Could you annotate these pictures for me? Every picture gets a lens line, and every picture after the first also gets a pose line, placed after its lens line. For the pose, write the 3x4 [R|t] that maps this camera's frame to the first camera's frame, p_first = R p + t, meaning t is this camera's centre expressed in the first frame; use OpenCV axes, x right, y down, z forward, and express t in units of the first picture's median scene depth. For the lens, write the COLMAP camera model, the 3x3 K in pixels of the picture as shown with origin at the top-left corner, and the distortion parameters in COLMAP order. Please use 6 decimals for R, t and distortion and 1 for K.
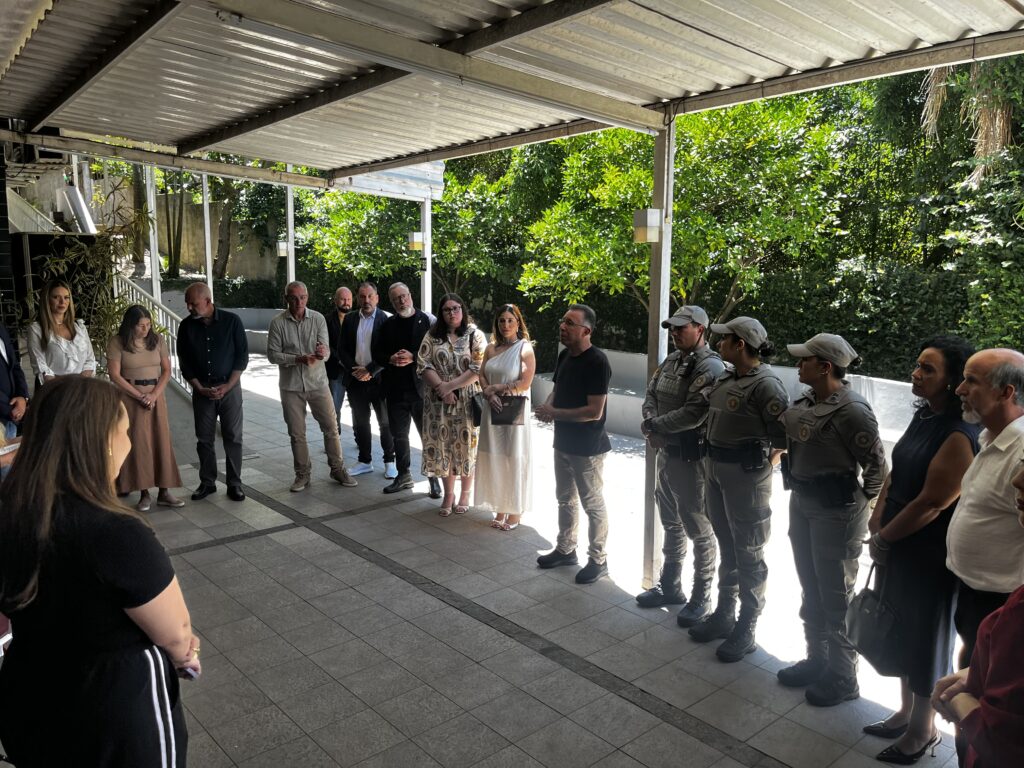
lens RADIAL K [[790.6, 0, 514.7], [0, 790.6, 386.6], [0, 0, 1]] dist [0.048441, -0.064660]
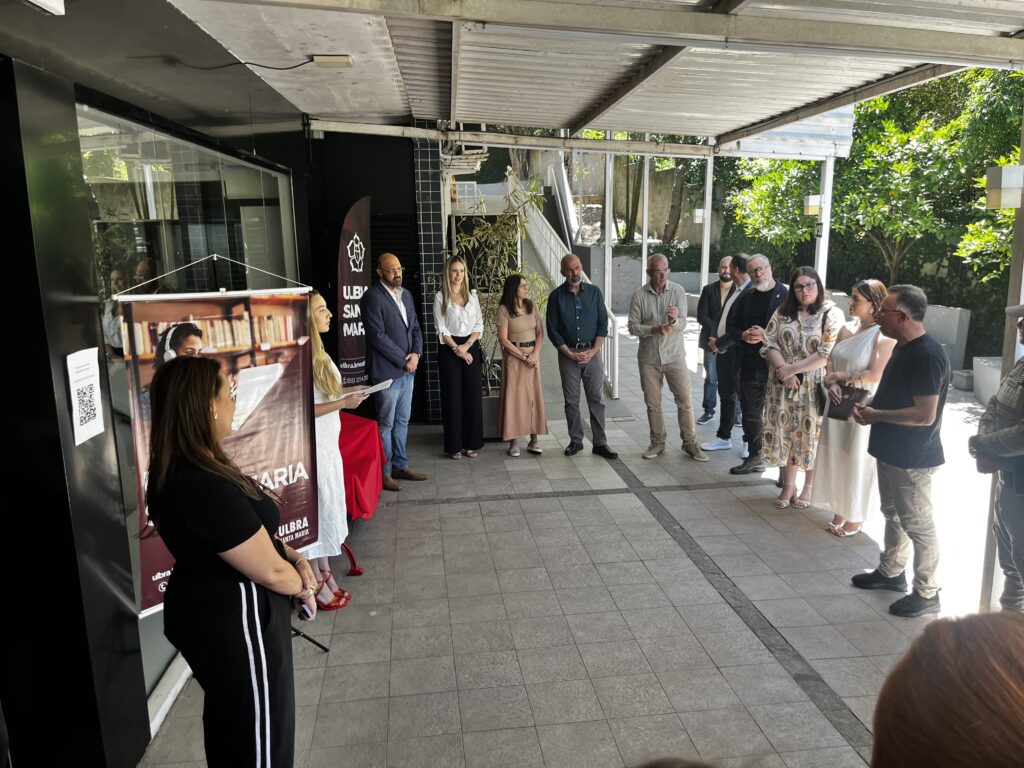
lens RADIAL K [[790.6, 0, 509.4], [0, 790.6, 388.1], [0, 0, 1]] dist [0.048441, -0.064660]
pose [[0.824913, 0.089361, -0.558152, 0.157904], [-0.059669, 0.995674, 0.071221, -0.023823], [0.562102, -0.025447, 0.826677, 0.053418]]
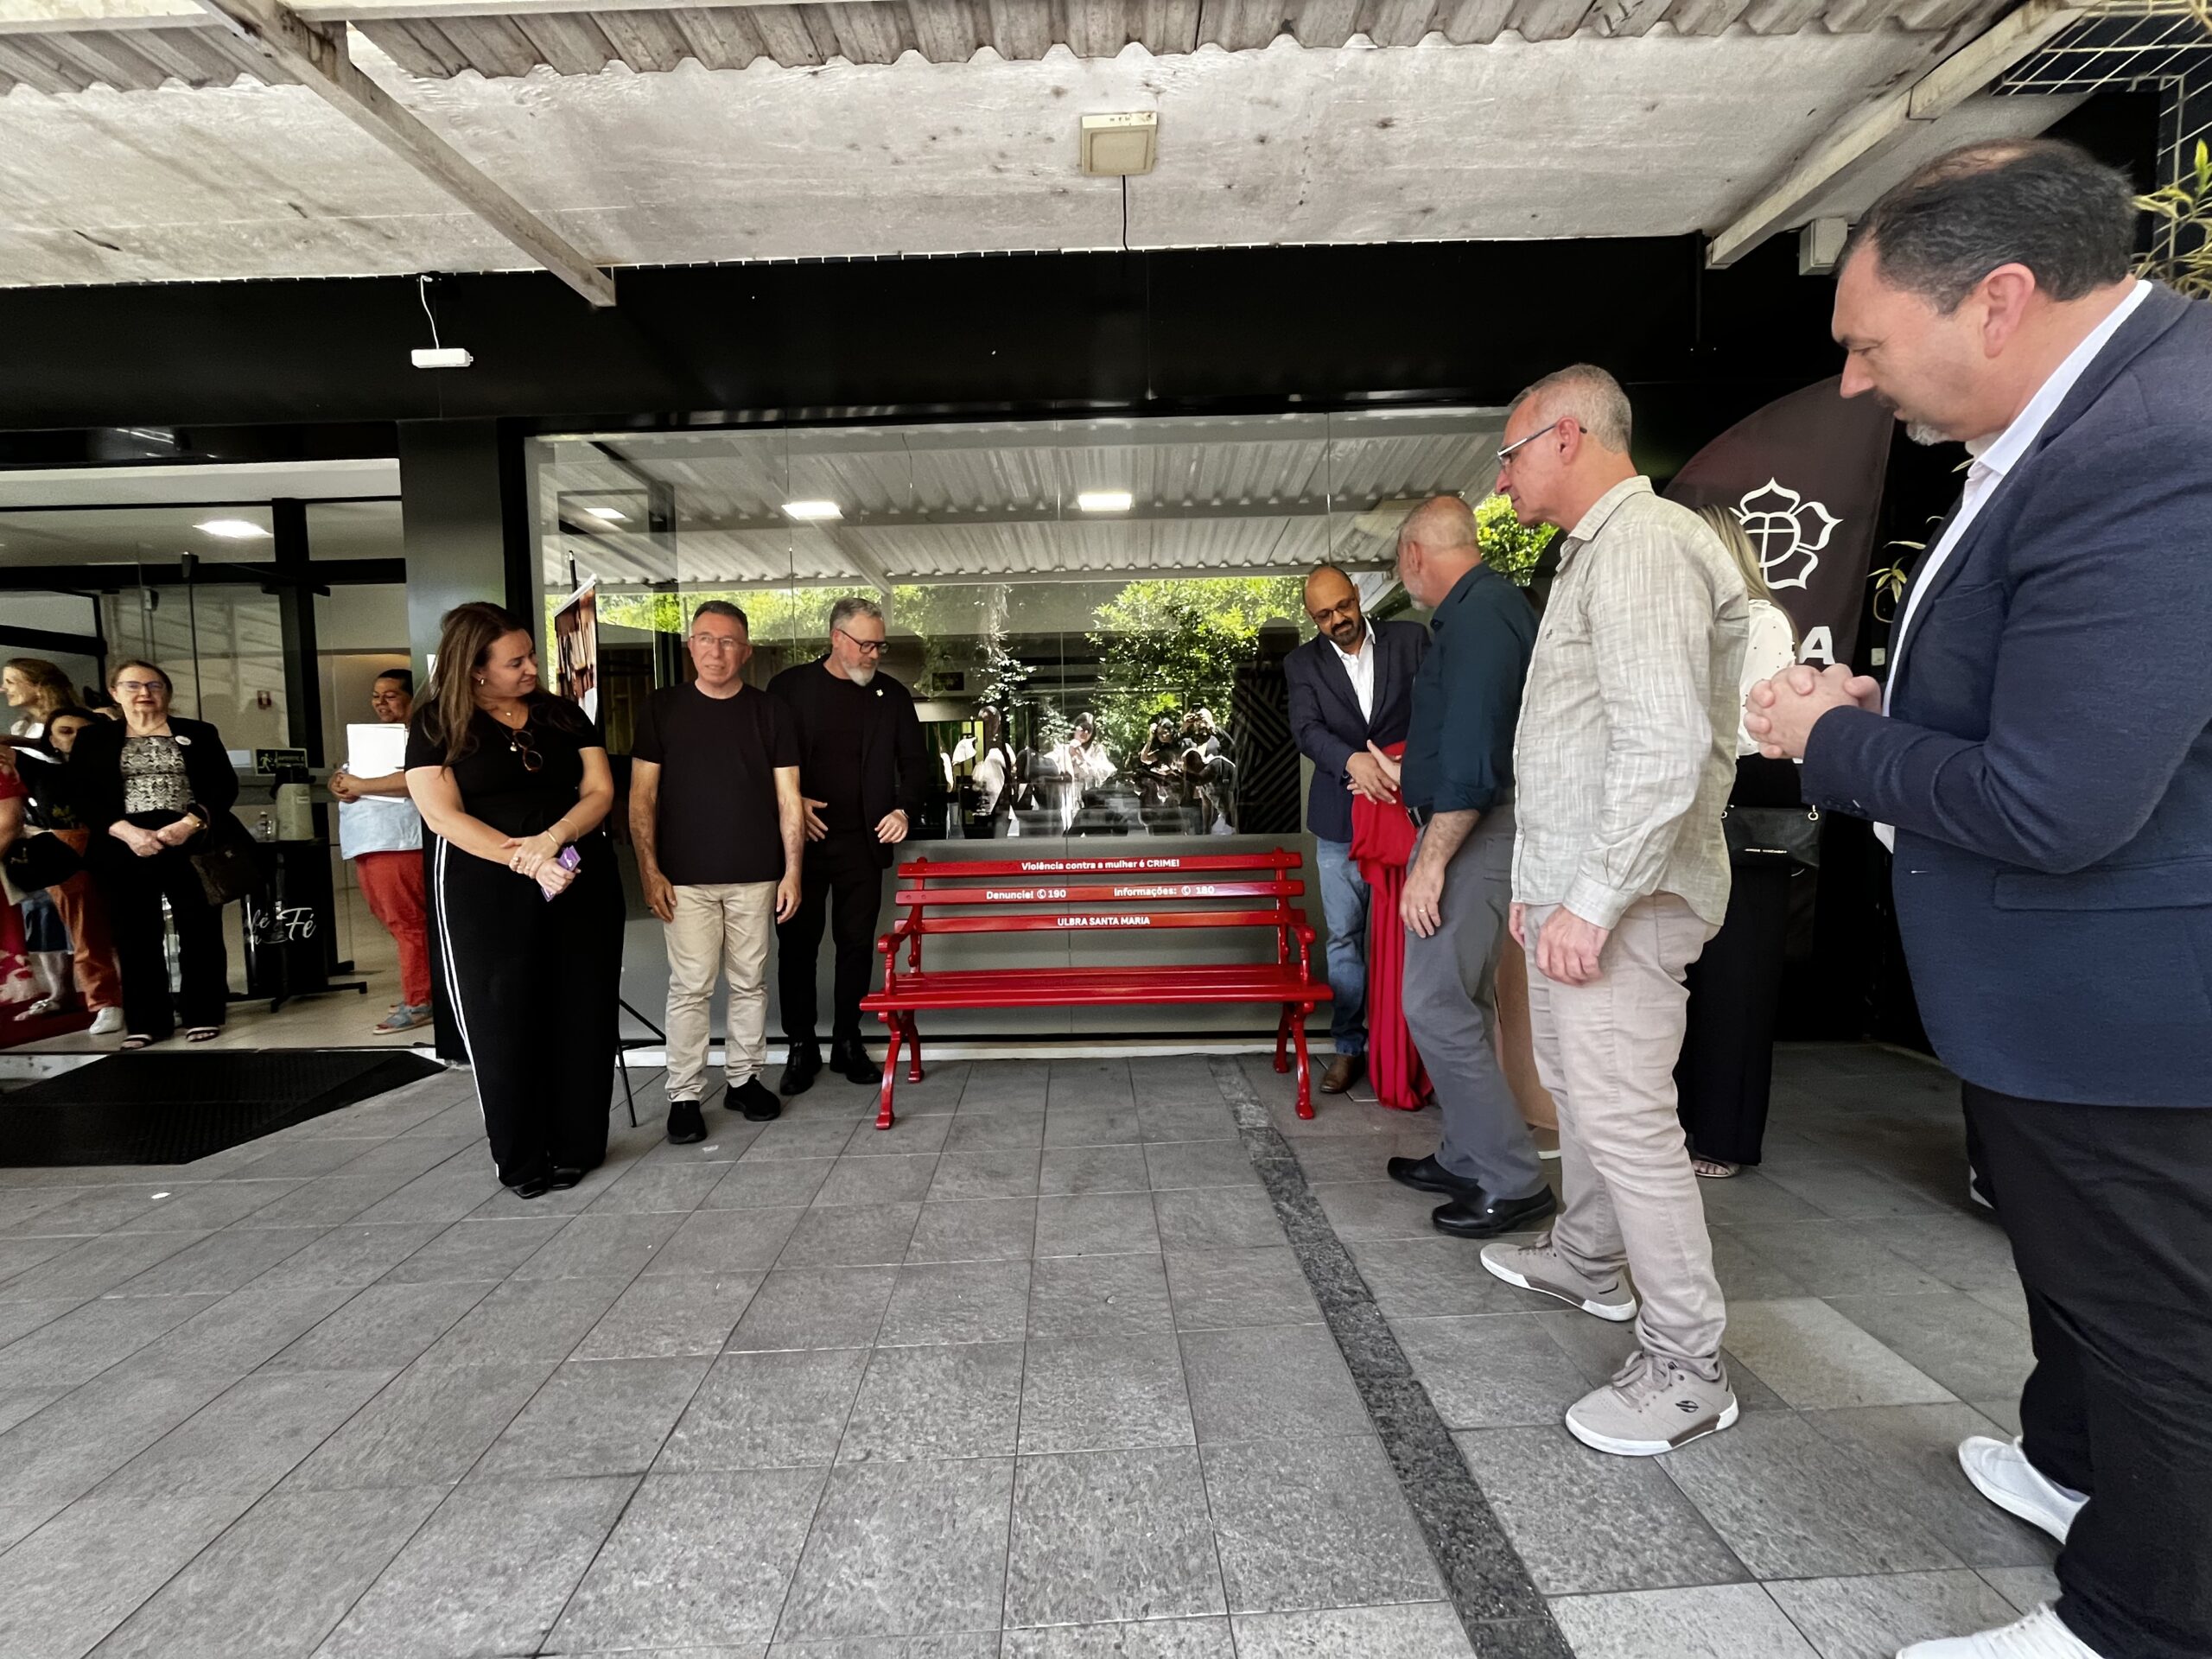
lens RADIAL K [[895.3, 0, 1100.5], [0, 895.3, 816.7], [0, 0, 1]] dist [-0.002290, 0.000315]
pose [[-0.653811, 0.045657, -0.755279, -0.105448], [-0.085301, 0.987367, 0.133528, -0.012574], [0.751835, 0.151728, -0.641657, 0.962850]]
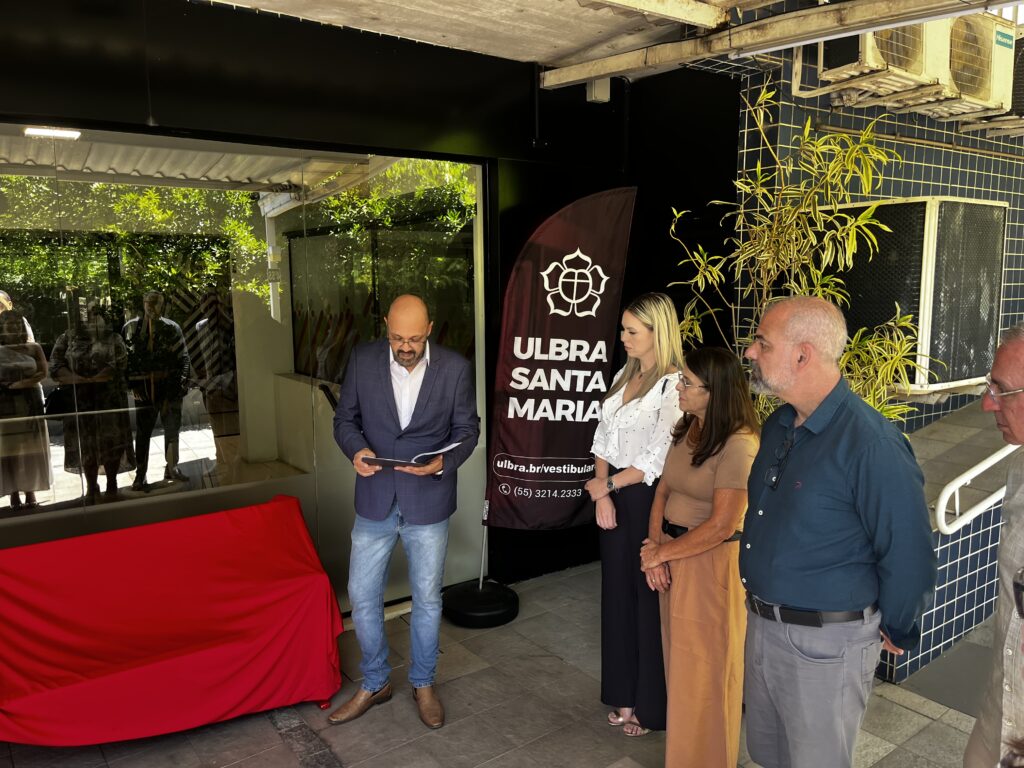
lens RADIAL K [[790.6, 0, 513.2], [0, 790.6, 383.6], [0, 0, 1]] dist [0.048441, -0.064660]
pose [[-0.093129, 0.136977, -0.986187, 0.000188], [-0.133929, 0.979766, 0.148732, -0.135849], [0.986605, 0.145930, -0.072899, 0.910757]]
